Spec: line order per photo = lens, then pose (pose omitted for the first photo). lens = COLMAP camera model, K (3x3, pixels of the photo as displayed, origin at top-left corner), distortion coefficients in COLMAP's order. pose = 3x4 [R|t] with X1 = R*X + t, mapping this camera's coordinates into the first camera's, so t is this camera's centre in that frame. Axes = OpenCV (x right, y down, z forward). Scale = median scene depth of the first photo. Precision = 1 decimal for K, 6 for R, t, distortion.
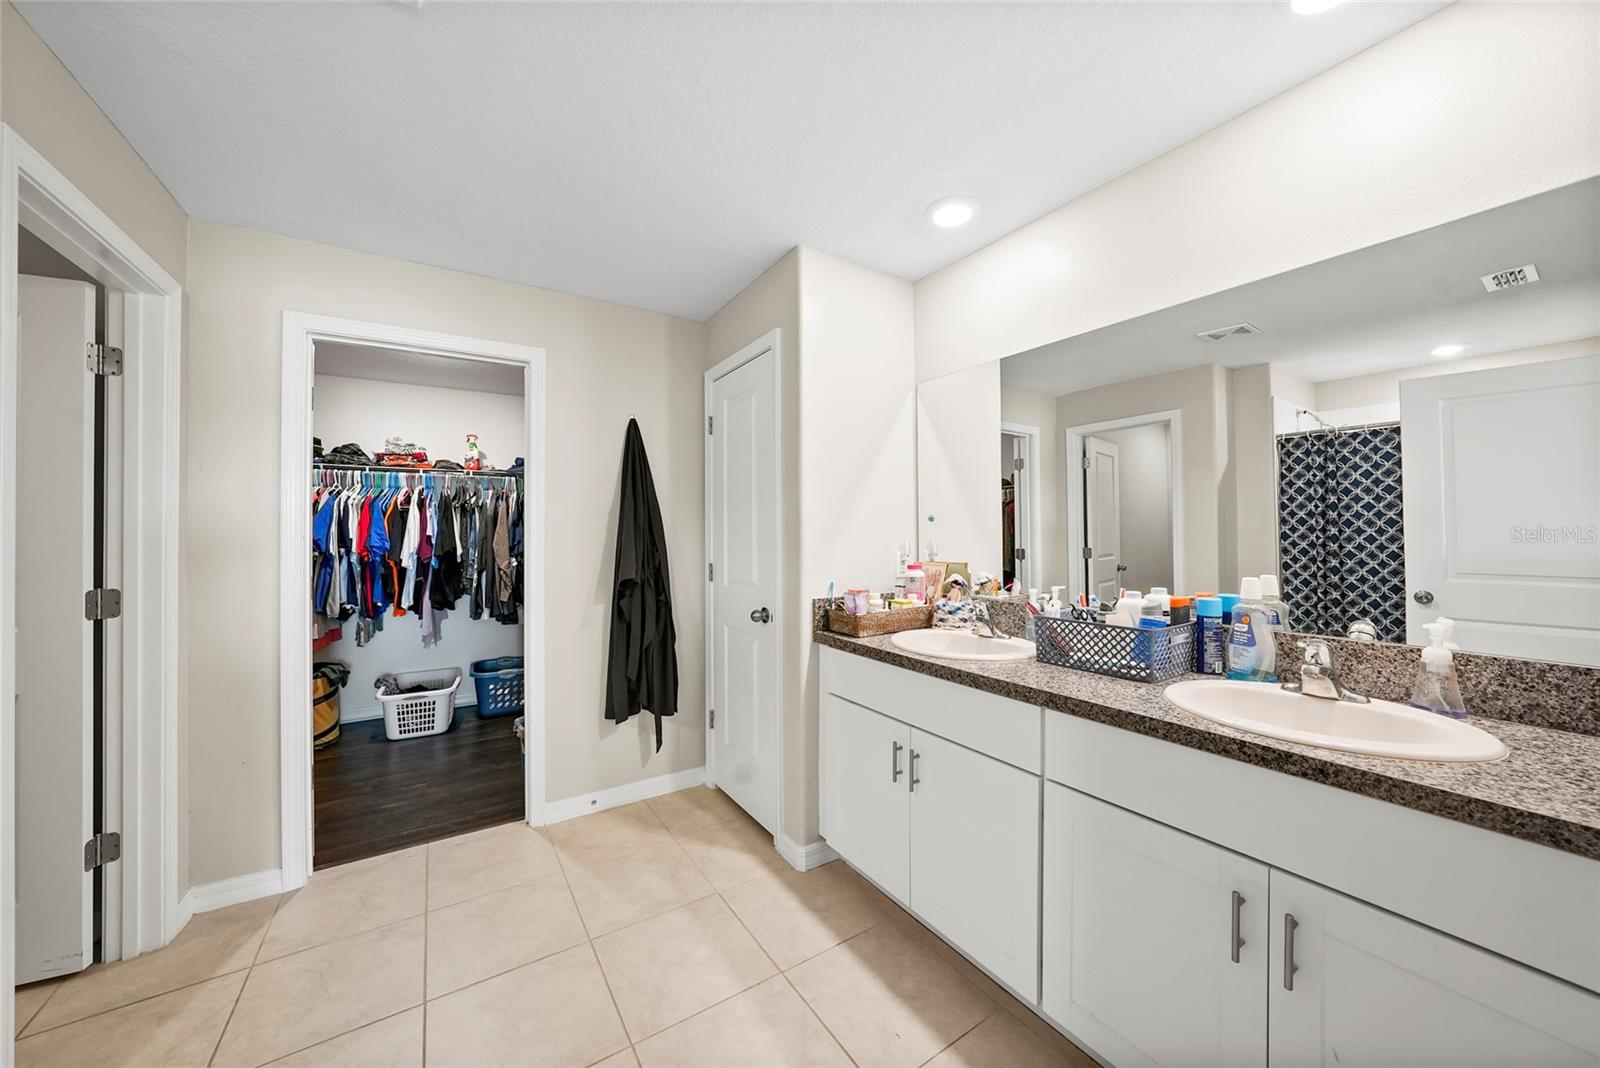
lens RADIAL K [[564.2, 0, 804.0], [0, 564.2, 526.4], [0, 0, 1]] dist [-0.030658, 0.006657]
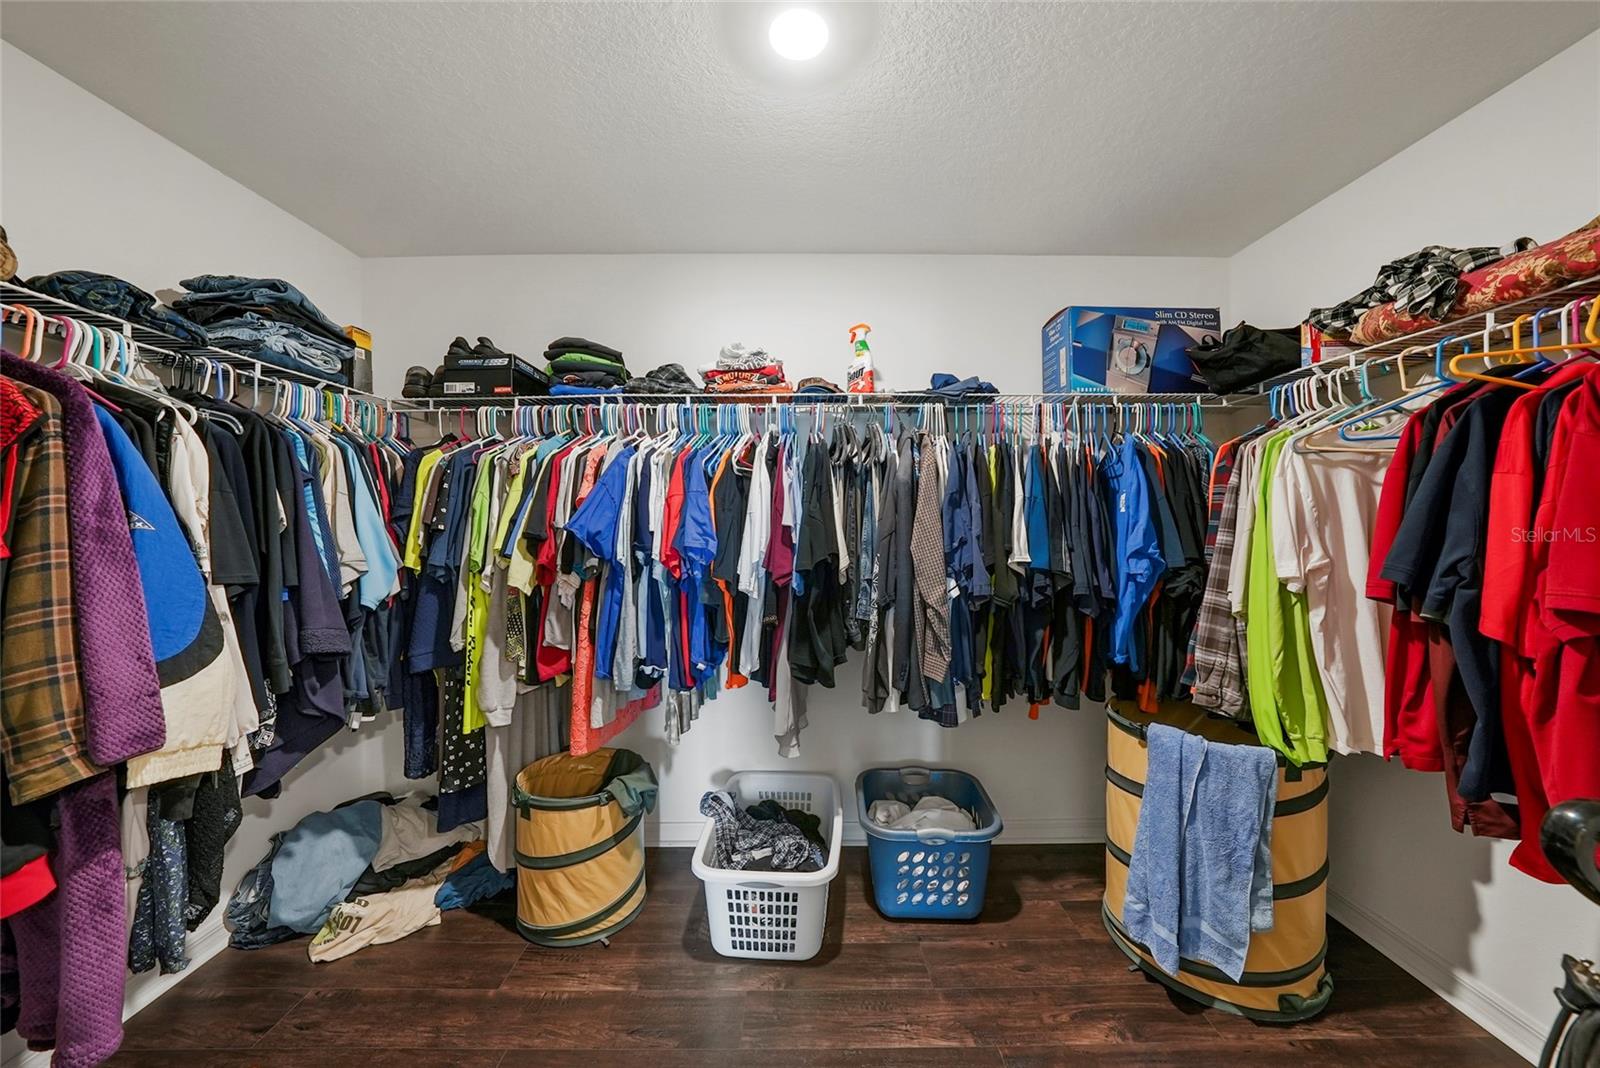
lens RADIAL K [[564.2, 0, 804.0], [0, 564.2, 526.4], [0, 0, 1]] dist [-0.030658, 0.006657]
pose [[0.838990, 0.007806, -0.544091, -0.399418], [0.001926, 0.999848, 0.017314, 0.008016], [0.544144, -0.015574, 0.838847, 0.604444]]
